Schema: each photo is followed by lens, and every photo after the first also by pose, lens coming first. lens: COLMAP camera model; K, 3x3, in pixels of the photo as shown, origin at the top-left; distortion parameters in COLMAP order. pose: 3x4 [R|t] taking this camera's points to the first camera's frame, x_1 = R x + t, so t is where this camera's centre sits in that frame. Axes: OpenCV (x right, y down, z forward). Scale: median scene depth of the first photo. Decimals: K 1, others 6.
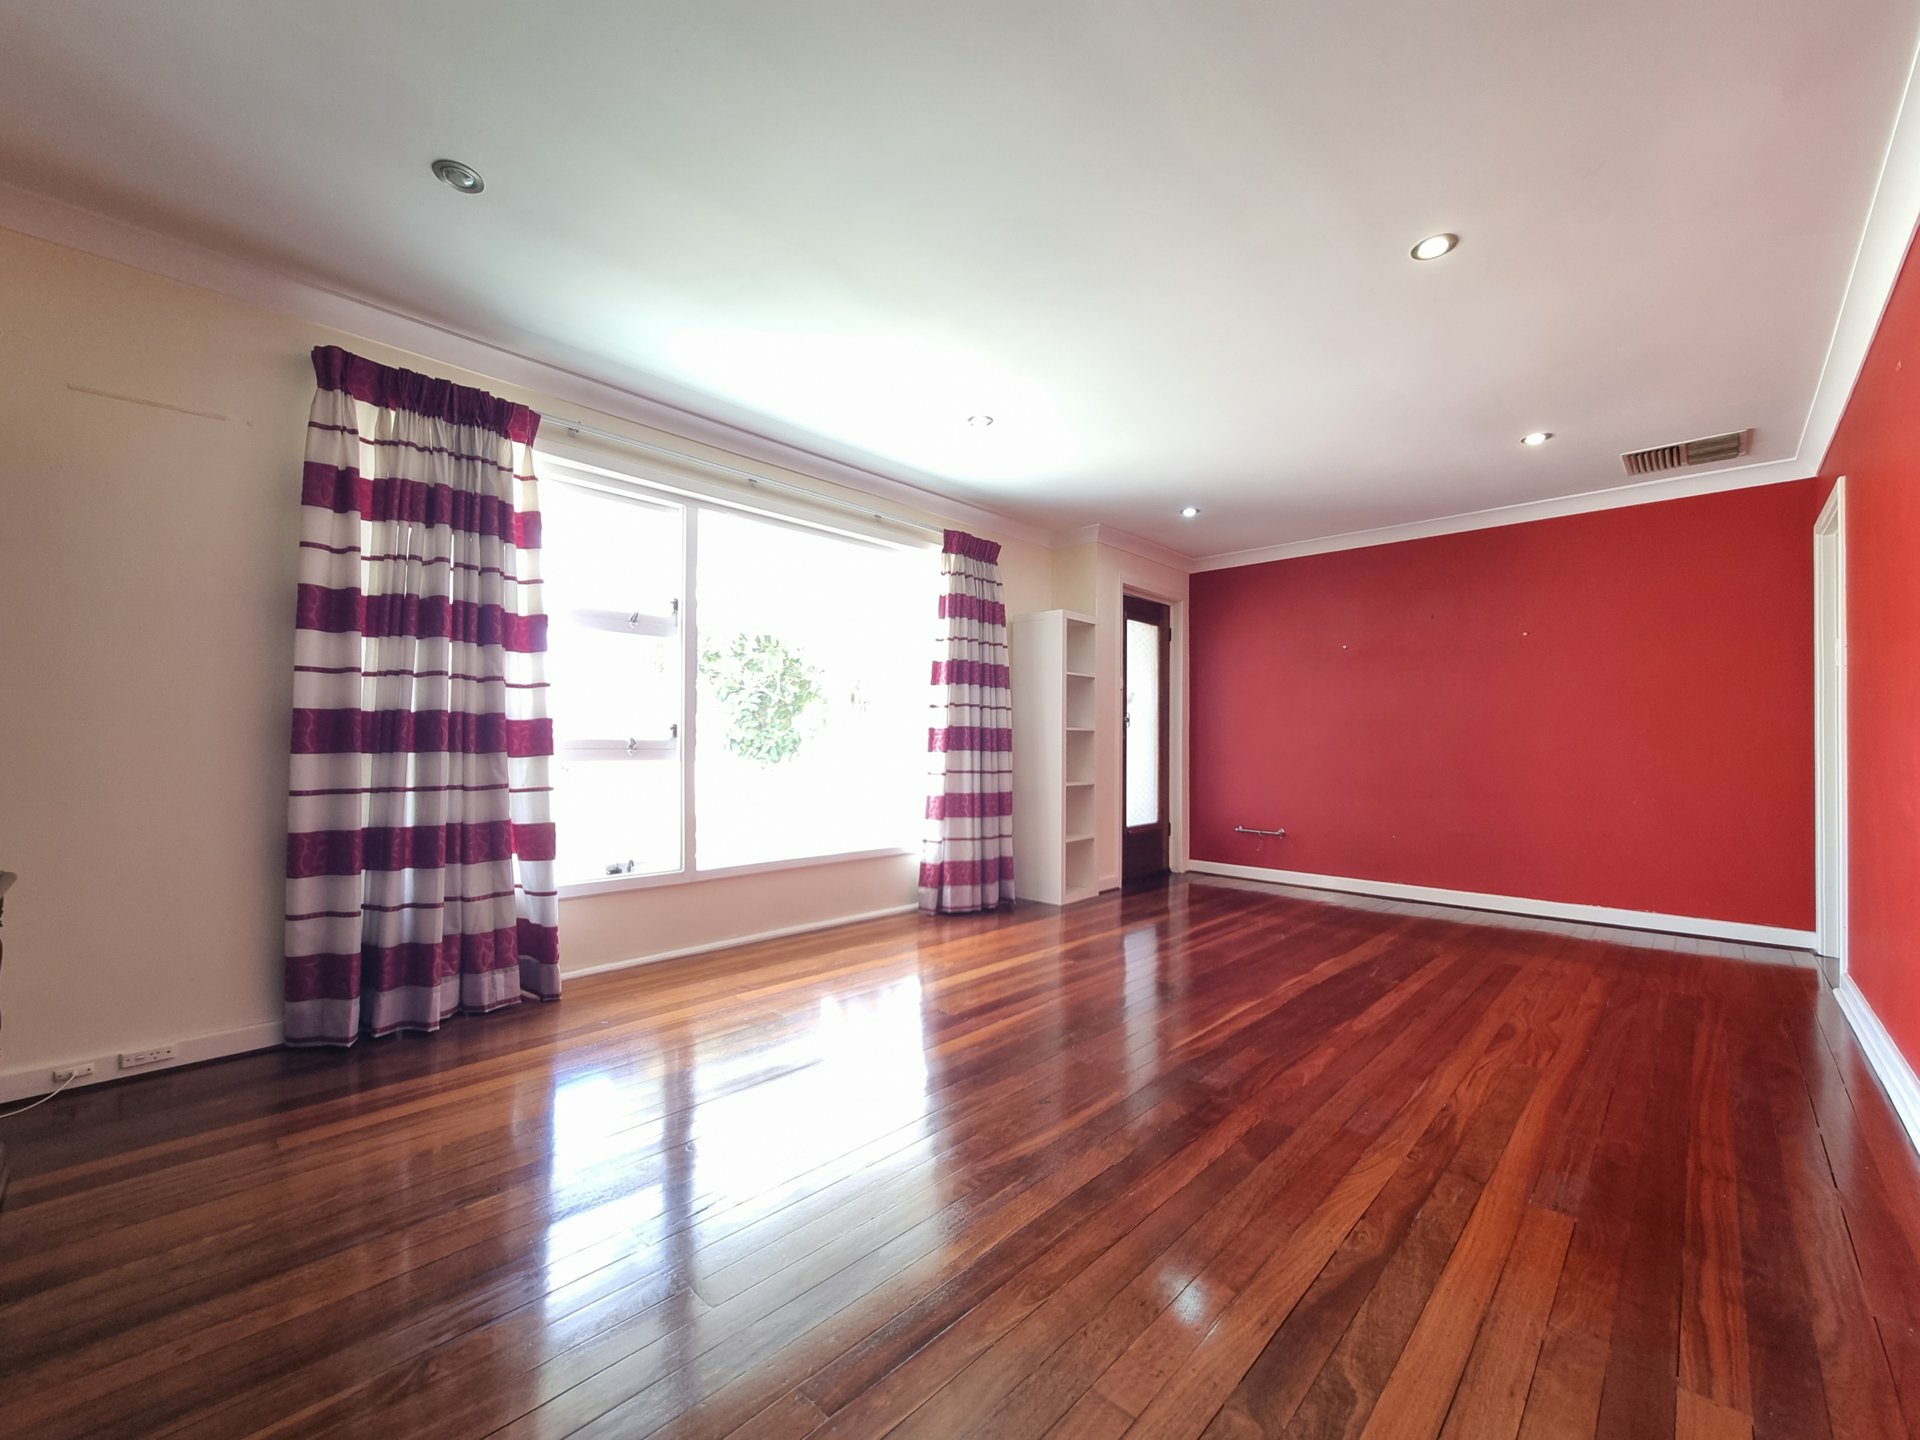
lens RADIAL K [[788.4, 0, 962.7], [0, 788.4, 730.4], [0, 0, 1]] dist [-0.014595, -0.000116]
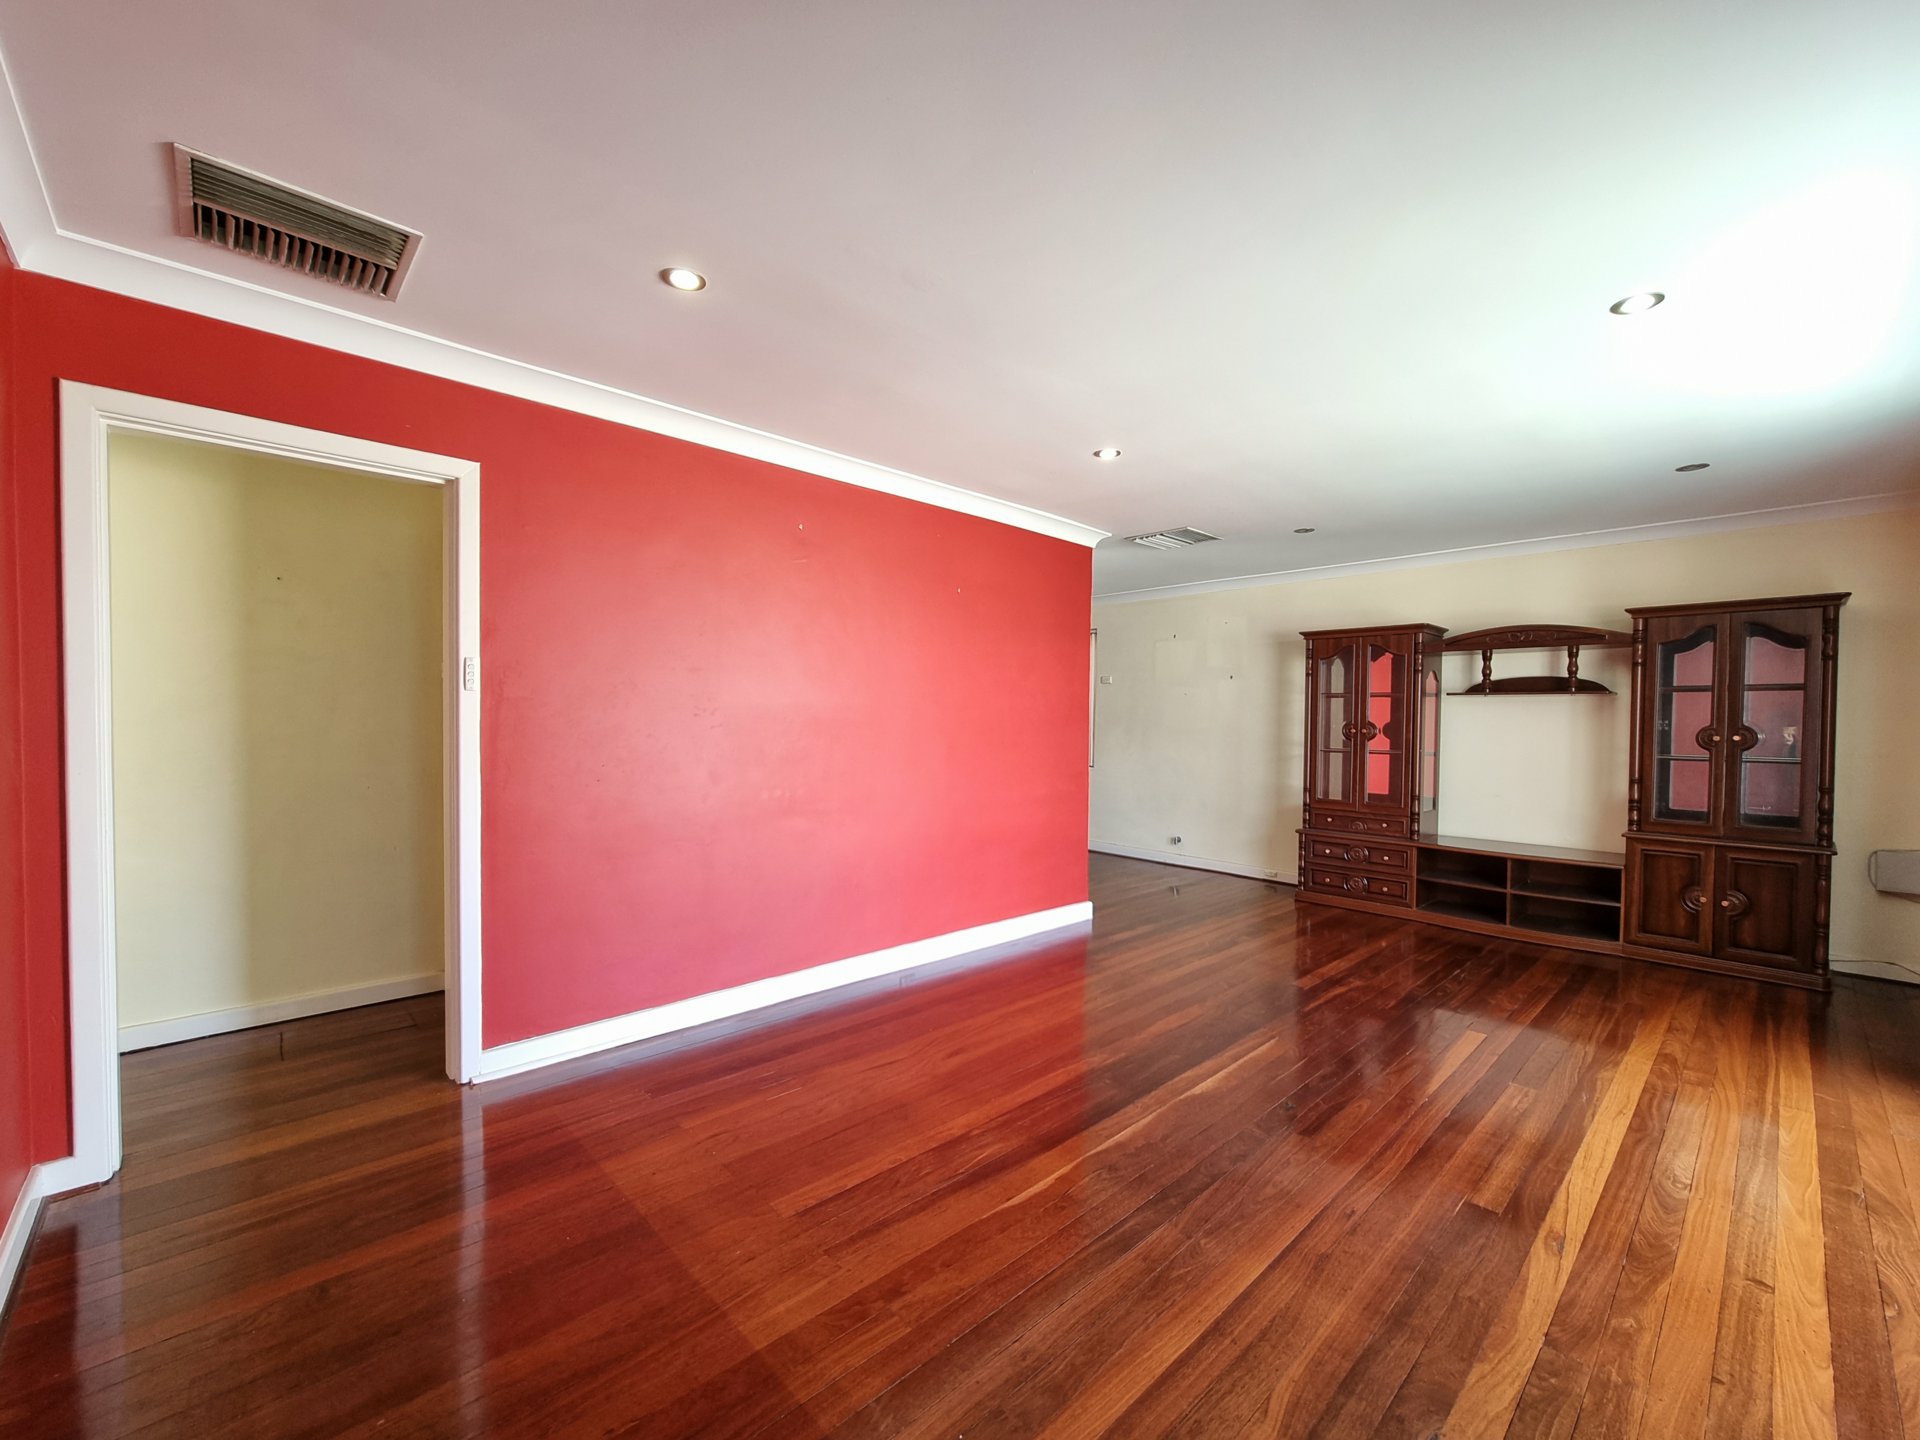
lens RADIAL K [[788.4, 0, 962.7], [0, 788.4, 730.4], [0, 0, 1]] dist [-0.014595, -0.000116]
pose [[-0.998355, -0.022882, 0.052574, 0.568995], [-0.022565, 0.999723, 0.006616, -0.059669], [-0.052710, 0.005418, -0.998595, 1.833815]]
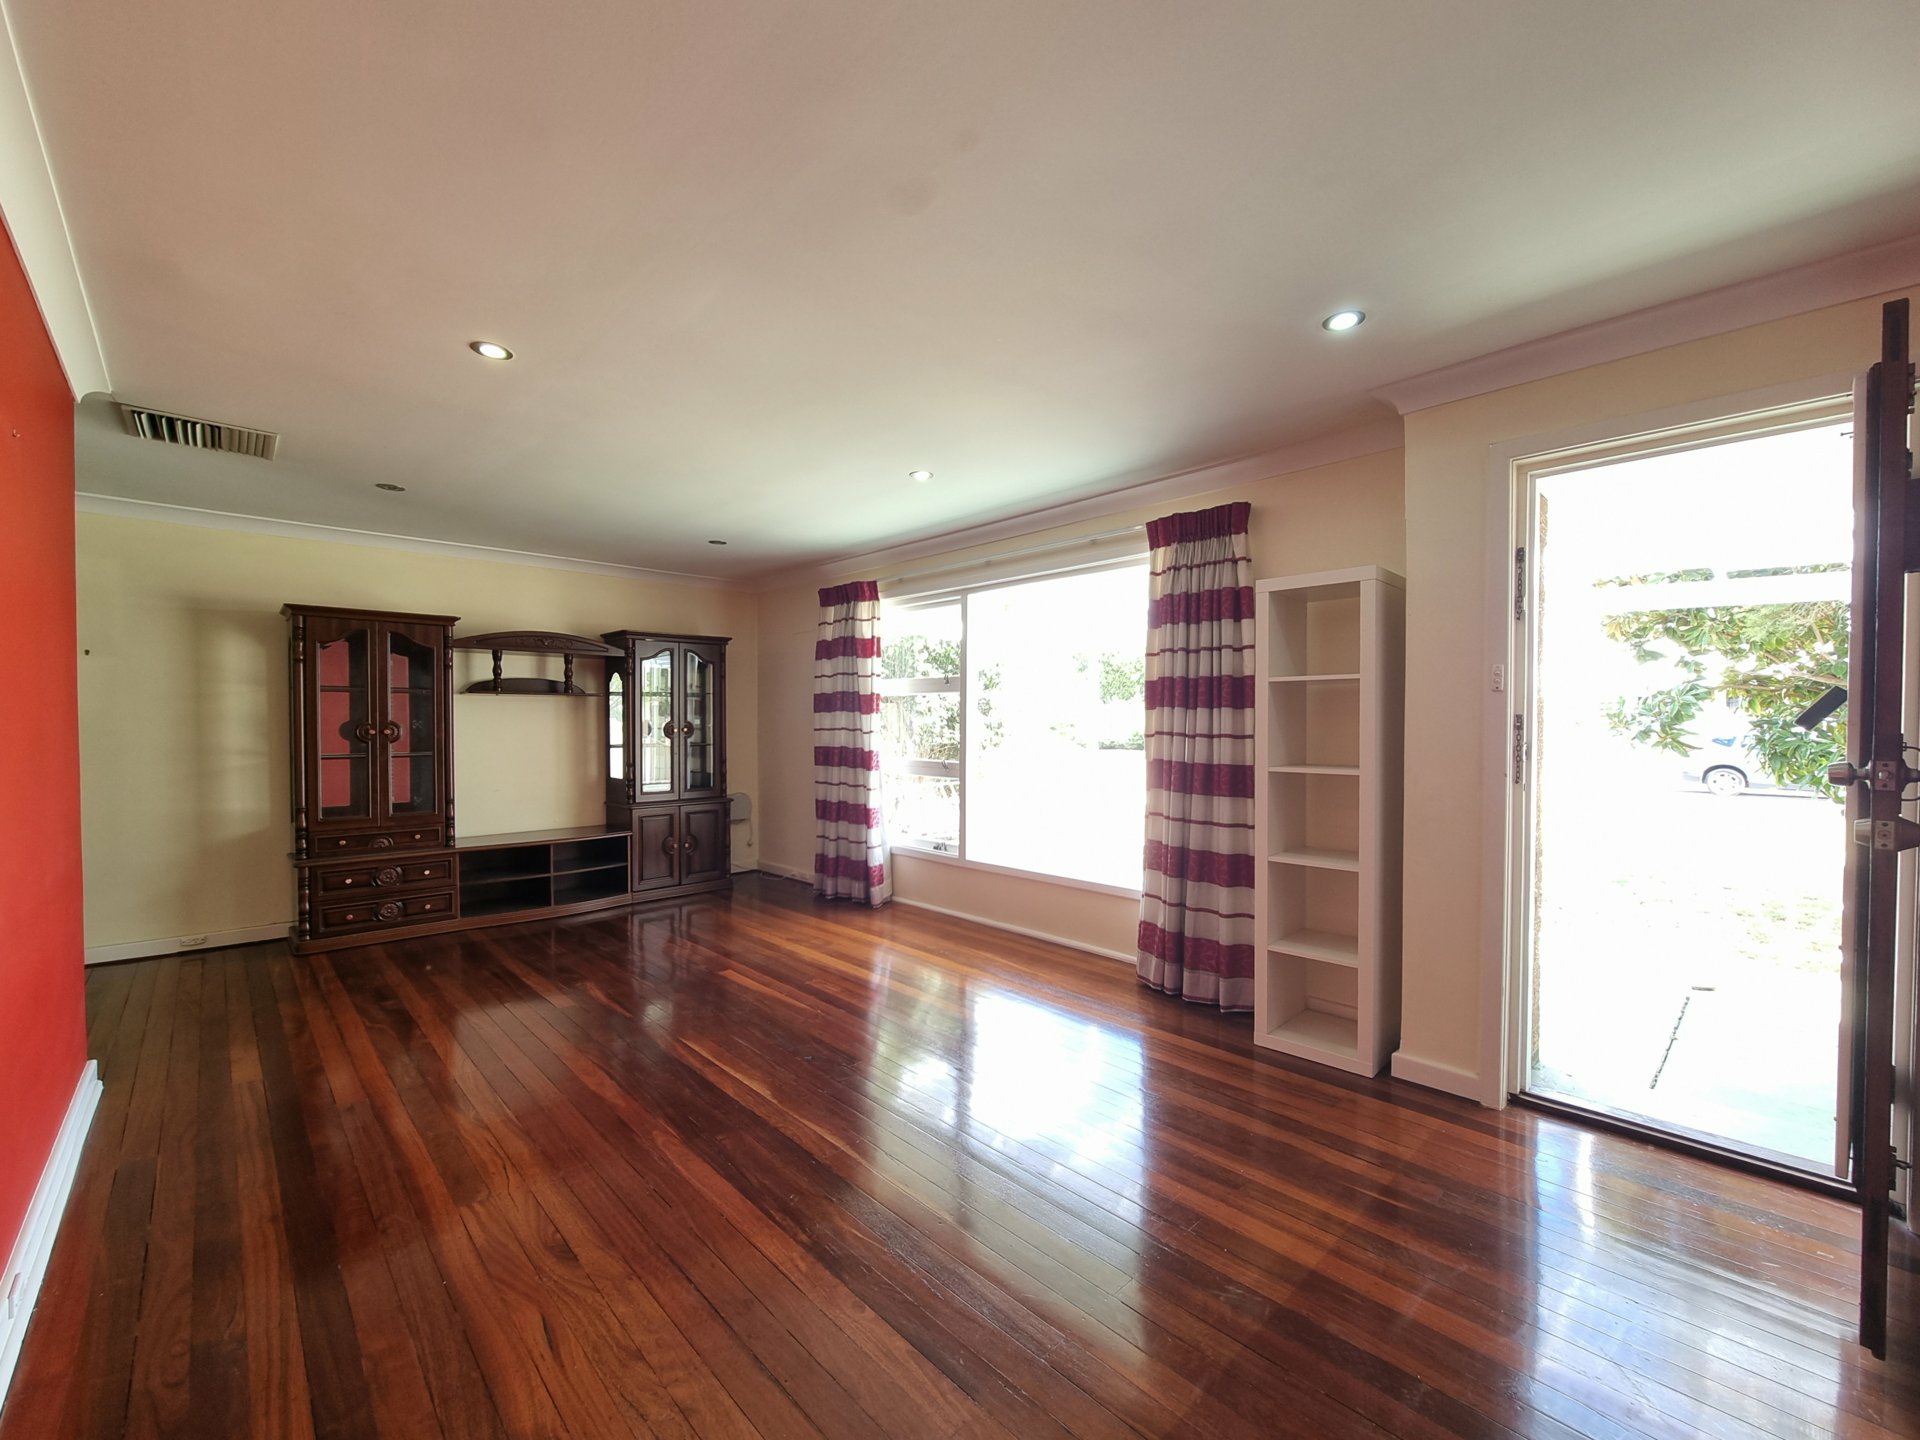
lens RADIAL K [[788.4, 0, 962.7], [0, 788.4, 730.4], [0, 0, 1]] dist [-0.014595, -0.000116]
pose [[-0.052310, 0.003468, -0.998625, 1.194790], [0.013179, 0.999909, 0.002782, -0.059691], [0.998544, -0.013016, -0.052351, 1.227049]]
